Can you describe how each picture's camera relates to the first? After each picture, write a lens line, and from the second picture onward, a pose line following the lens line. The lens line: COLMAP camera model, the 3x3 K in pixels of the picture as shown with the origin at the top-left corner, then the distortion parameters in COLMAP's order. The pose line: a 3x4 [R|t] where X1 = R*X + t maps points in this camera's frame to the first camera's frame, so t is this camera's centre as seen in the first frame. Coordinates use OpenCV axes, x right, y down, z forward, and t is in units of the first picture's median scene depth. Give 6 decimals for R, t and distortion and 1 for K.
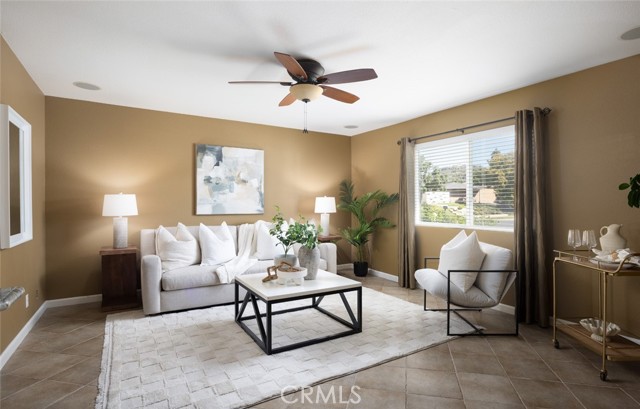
lens RADIAL K [[331.7, 0, 344.4], [0, 331.7, 205.5], [0, 0, 1]] dist [-0.001729, 0.000030]
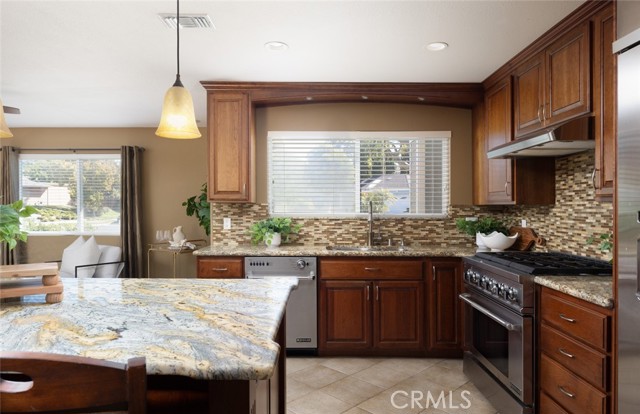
lens RADIAL K [[422.8, 0, 320.0], [0, 422.8, 207.0], [0, 0, 1]] dist [-0.009122, 0.001491]
pose [[0.564429, -0.001726, 0.825480, -0.319949], [0.003191, 0.999995, -0.000091, -0.021837], [-0.825475, 0.002686, 0.564432, -0.457623]]
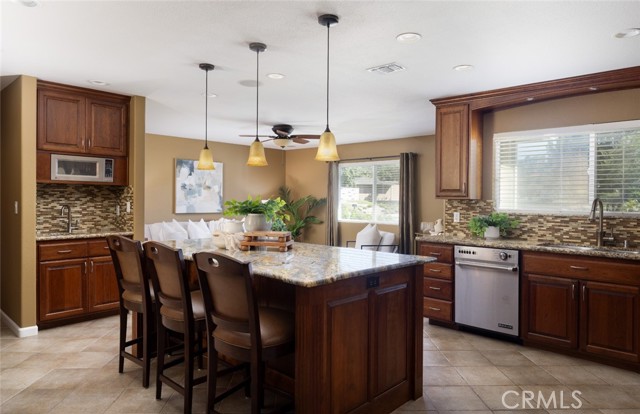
lens RADIAL K [[419.7, 0, 320.0], [0, 419.7, 207.0], [0, 0, 1]] dist [0.003475, 0.001570]
pose [[0.976570, 0.005963, 0.215116, -0.244367], [-0.008844, 0.999884, 0.012435, -0.022269], [-0.215017, -0.014046, 0.976509, -0.718762]]
